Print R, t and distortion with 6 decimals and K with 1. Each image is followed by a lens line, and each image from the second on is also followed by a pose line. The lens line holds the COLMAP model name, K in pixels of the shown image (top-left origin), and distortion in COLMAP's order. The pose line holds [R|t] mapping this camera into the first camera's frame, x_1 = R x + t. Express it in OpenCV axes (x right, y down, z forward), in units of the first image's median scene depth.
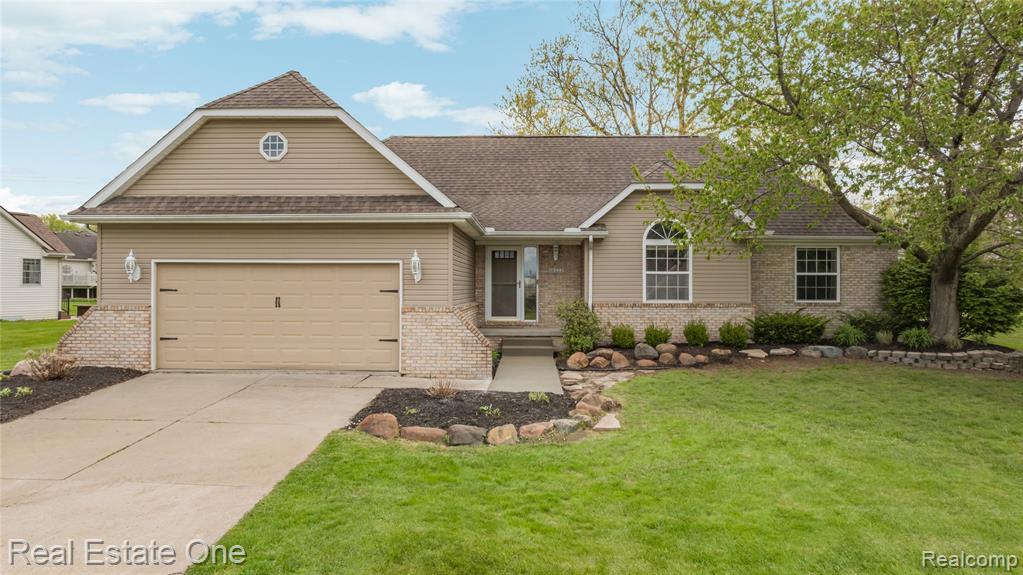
lens RADIAL K [[734.8, 0, 513.4], [0, 734.8, 282.5], [0, 0, 1]] dist [-0.024253, 0.000703]
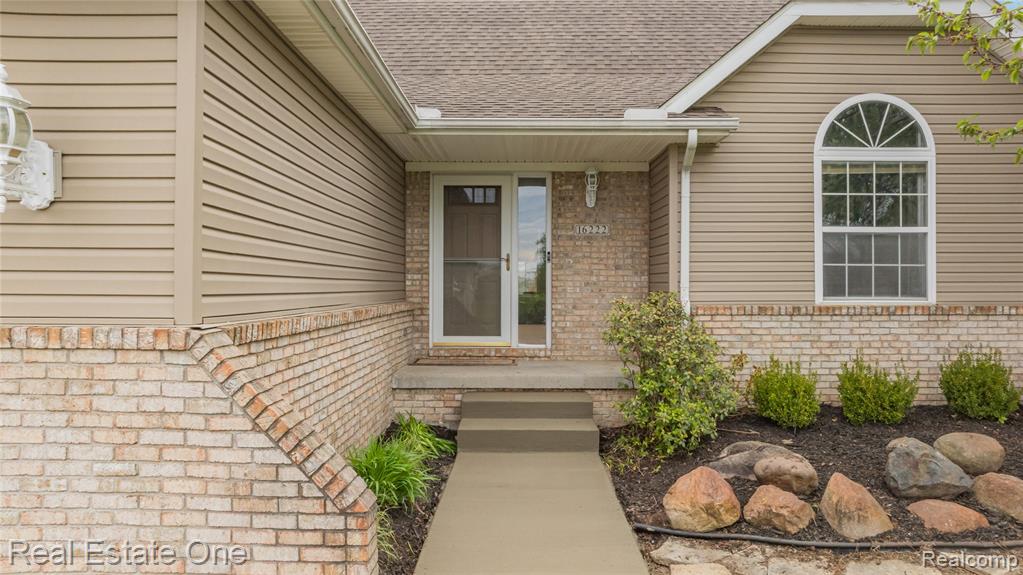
lens RADIAL K [[734.8, 0, 513.4], [0, 734.8, 282.5], [0, 0, 1]] dist [-0.024253, 0.000703]
pose [[0.999928, -0.000049, 0.012038, 0.007307], [0.000065, 0.999999, -0.001336, 0.016915], [-0.012037, 0.001337, 0.999927, 0.635094]]
